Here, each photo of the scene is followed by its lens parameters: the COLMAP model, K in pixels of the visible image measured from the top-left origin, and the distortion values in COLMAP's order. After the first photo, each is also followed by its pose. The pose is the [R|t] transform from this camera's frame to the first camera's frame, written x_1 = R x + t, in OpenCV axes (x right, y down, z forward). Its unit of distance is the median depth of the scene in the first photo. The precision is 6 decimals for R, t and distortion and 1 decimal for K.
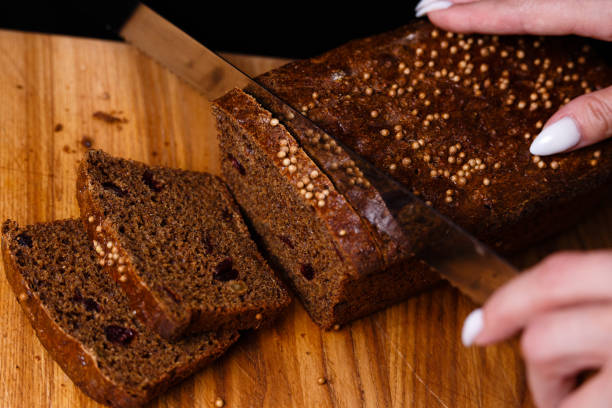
lens RADIAL K [[1748.1, 0, 306.0], [0, 1748.1, 204.0], [0, 0, 1]] dist [-0.047169, 0.666510]
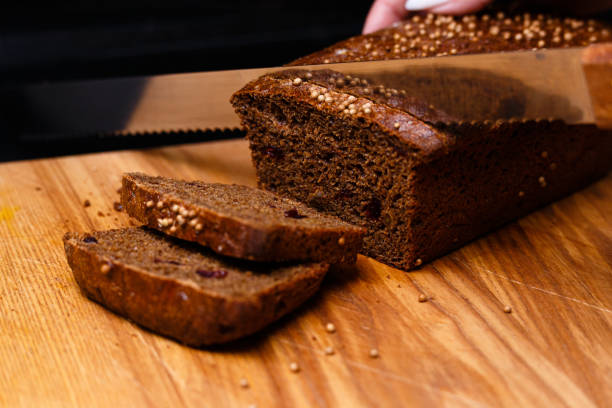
lens RADIAL K [[1748.1, 0, 306.0], [0, 1748.1, 204.0], [0, 0, 1]] dist [-0.047169, 0.666510]
pose [[0.955056, -0.270734, 0.120715, -0.156531], [0.296409, 0.876713, -0.378835, 0.405401], [-0.003269, 0.397589, 0.917558, 0.094618]]
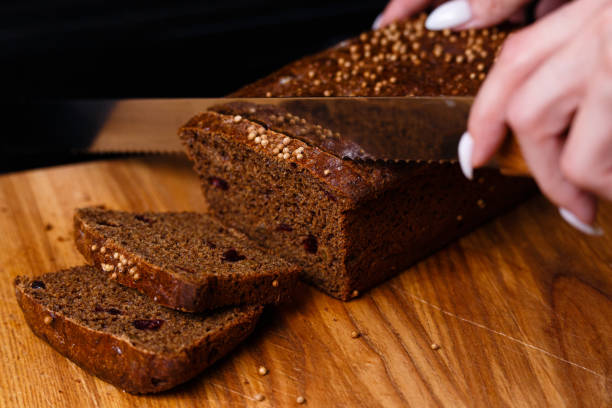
lens RADIAL K [[1748.1, 0, 306.0], [0, 1748.1, 204.0], [0, 0, 1]] dist [-0.047169, 0.666510]
pose [[0.953906, -0.296695, 0.045105, -0.041864], [0.296099, 0.906013, -0.302433, 0.333118], [0.048865, 0.301849, 0.952103, 0.012240]]
